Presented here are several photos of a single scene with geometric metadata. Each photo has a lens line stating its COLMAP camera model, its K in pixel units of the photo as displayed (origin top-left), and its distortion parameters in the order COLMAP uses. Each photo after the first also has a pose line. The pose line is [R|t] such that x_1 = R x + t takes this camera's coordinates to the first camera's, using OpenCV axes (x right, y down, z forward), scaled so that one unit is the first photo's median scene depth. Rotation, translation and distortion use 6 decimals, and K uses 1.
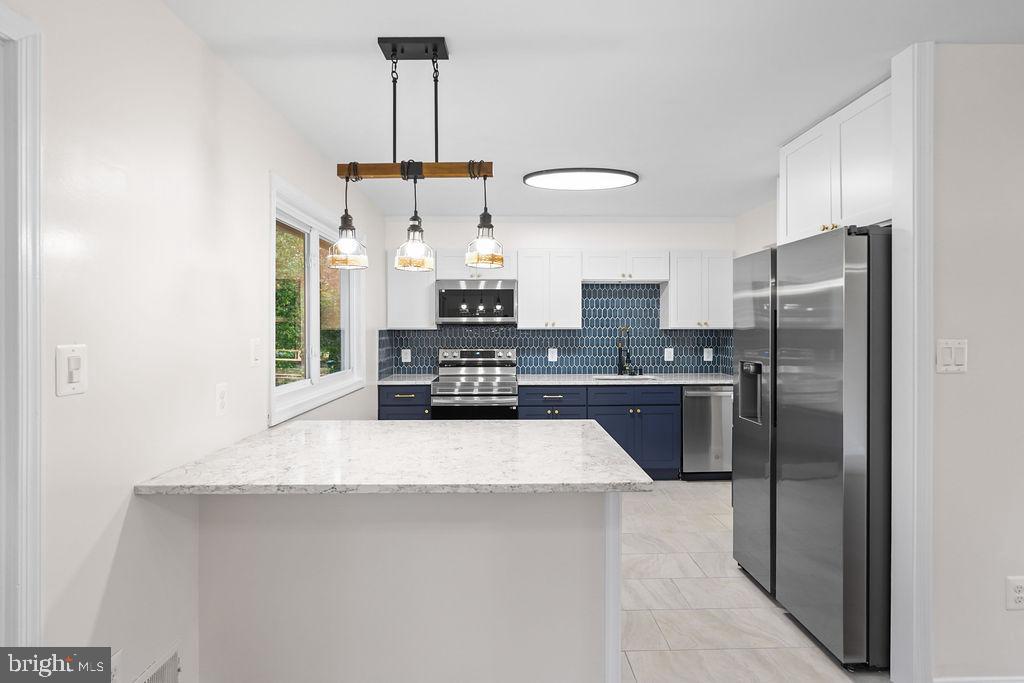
lens RADIAL K [[506.1, 0, 511.9], [0, 506.1, 332.3], [0, 0, 1]] dist [-0.005502, 0.000182]
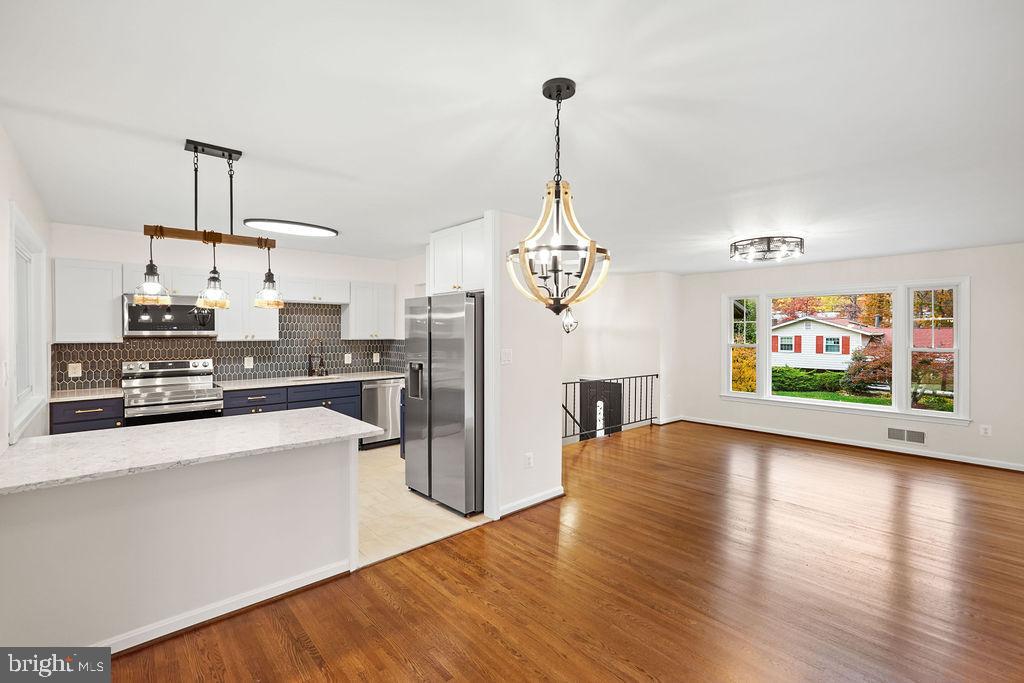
lens RADIAL K [[457.6, 0, 508.9], [0, 457.6, 331.4], [0, 0, 1]] dist [-0.017635, 0.008133]
pose [[0.764630, 0.001119, 0.644468, -0.149060], [0.004653, 0.999963, -0.007257, -0.018134], [-0.644453, 0.008547, 0.764596, -0.195769]]
